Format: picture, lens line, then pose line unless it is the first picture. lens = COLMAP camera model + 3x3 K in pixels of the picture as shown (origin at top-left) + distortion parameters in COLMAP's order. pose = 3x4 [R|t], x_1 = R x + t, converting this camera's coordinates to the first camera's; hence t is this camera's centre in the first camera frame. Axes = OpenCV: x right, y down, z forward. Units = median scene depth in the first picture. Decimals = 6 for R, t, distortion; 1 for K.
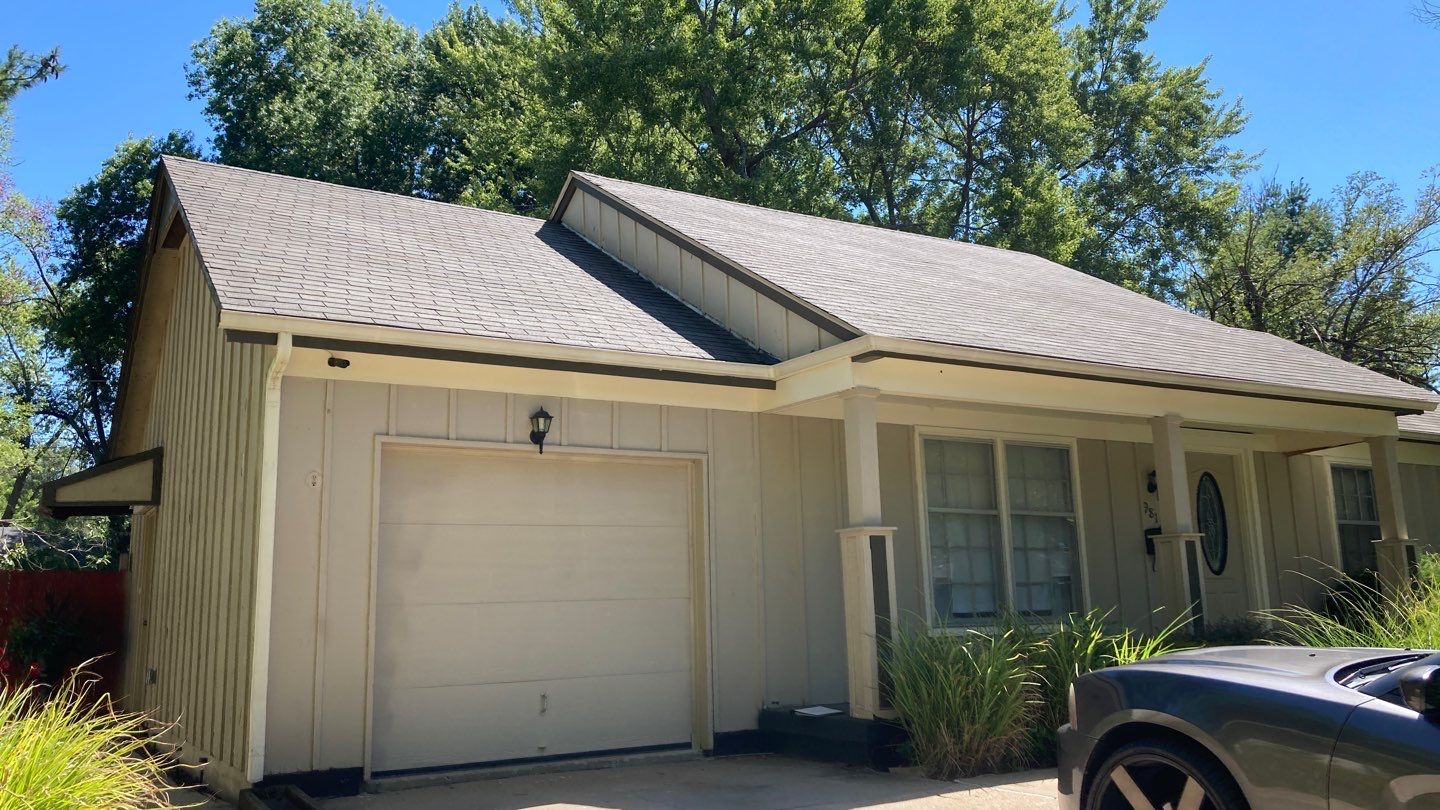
lens RADIAL K [[1197.1, 0, 715.8], [0, 1197.1, 427.7], [0, 0, 1]] dist [0.043643, -0.002381]
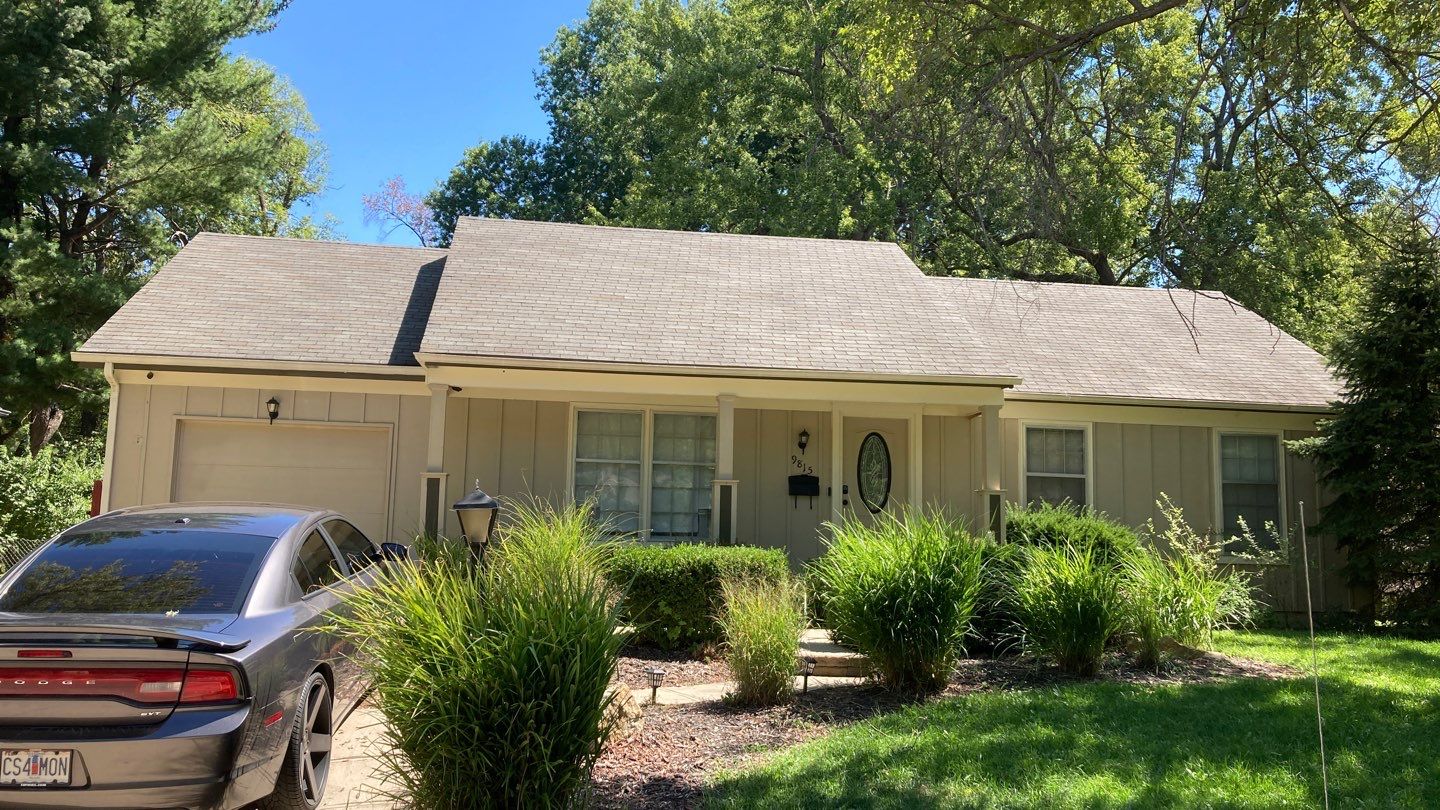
lens RADIAL K [[1197.1, 0, 715.8], [0, 1197.1, 427.7], [0, 0, 1]] dist [0.043643, -0.002381]
pose [[0.940069, 0.003997, -0.340962, 0.784013], [0.012847, 0.998806, 0.047130, -0.035700], [0.340743, -0.048686, 0.938895, -0.297584]]
